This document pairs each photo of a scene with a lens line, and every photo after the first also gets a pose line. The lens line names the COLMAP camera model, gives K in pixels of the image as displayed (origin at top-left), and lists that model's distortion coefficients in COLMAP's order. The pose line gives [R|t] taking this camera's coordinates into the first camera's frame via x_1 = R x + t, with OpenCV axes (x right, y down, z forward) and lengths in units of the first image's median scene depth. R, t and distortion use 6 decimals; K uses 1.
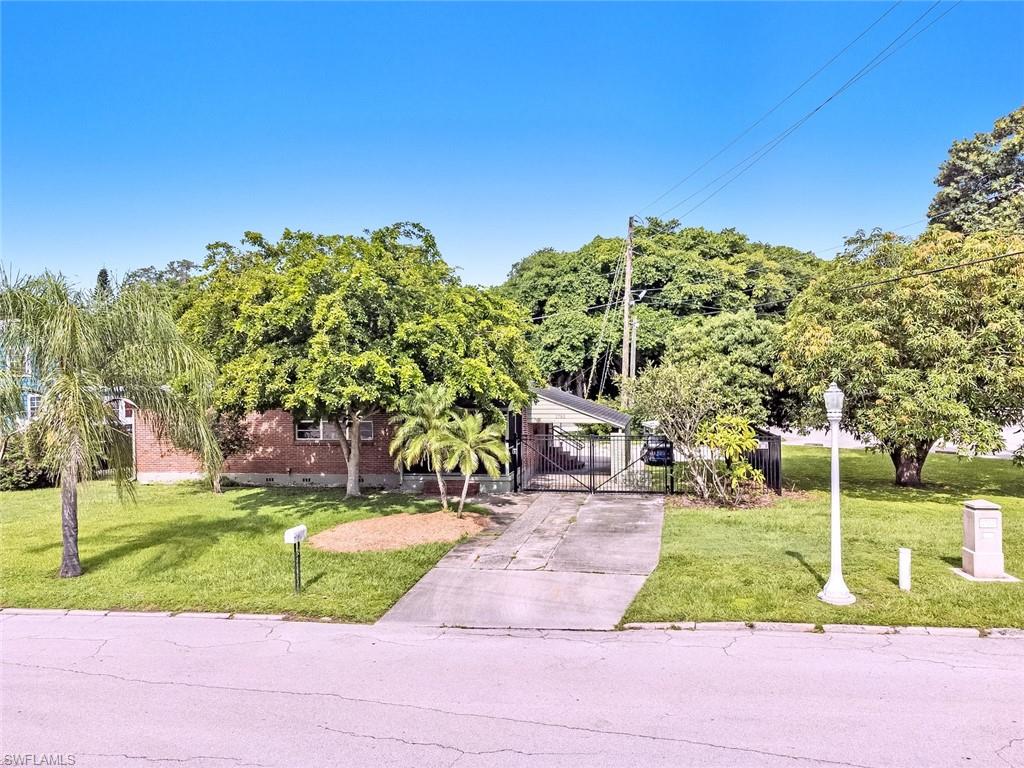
lens RADIAL K [[736.2, 0, 511.7], [0, 736.2, 397.5], [0, 0, 1]] dist [0.039178, 0.002174]
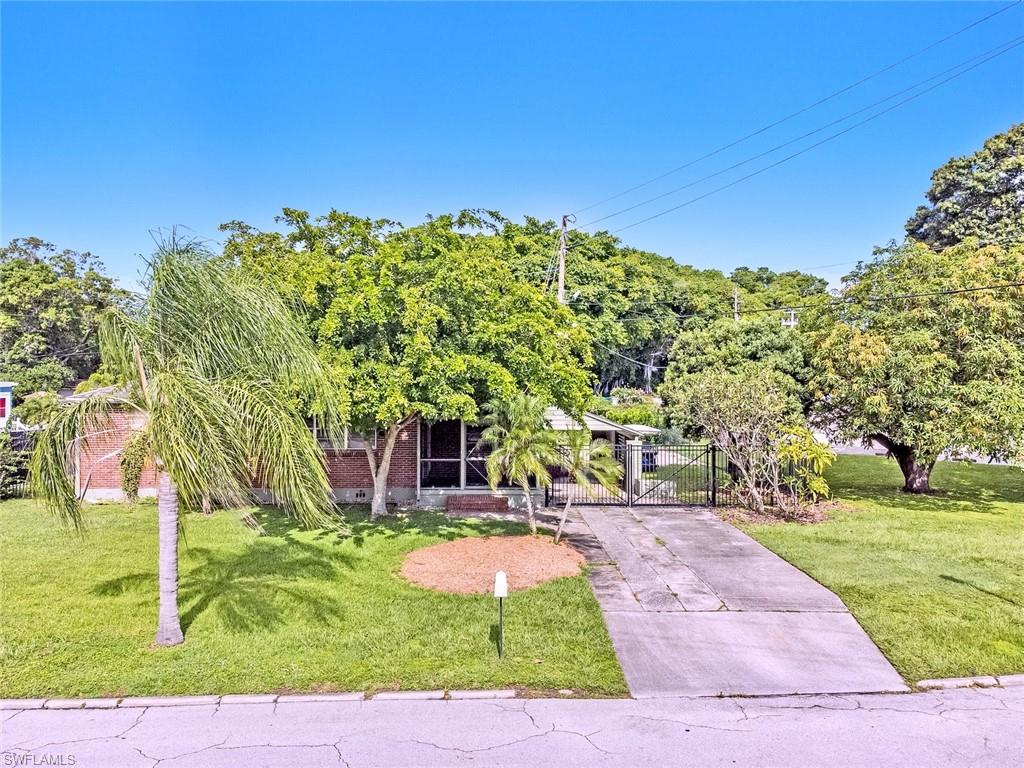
lens RADIAL K [[744.2, 0, 513.2], [0, 744.2, 389.9], [0, 0, 1]] dist [0.029122, 0.005843]
pose [[0.984319, 0.009322, 0.176149, -0.371669], [-0.008215, 0.999942, -0.007012, -0.019283], [-0.176204, 0.005455, 0.984339, 0.170784]]
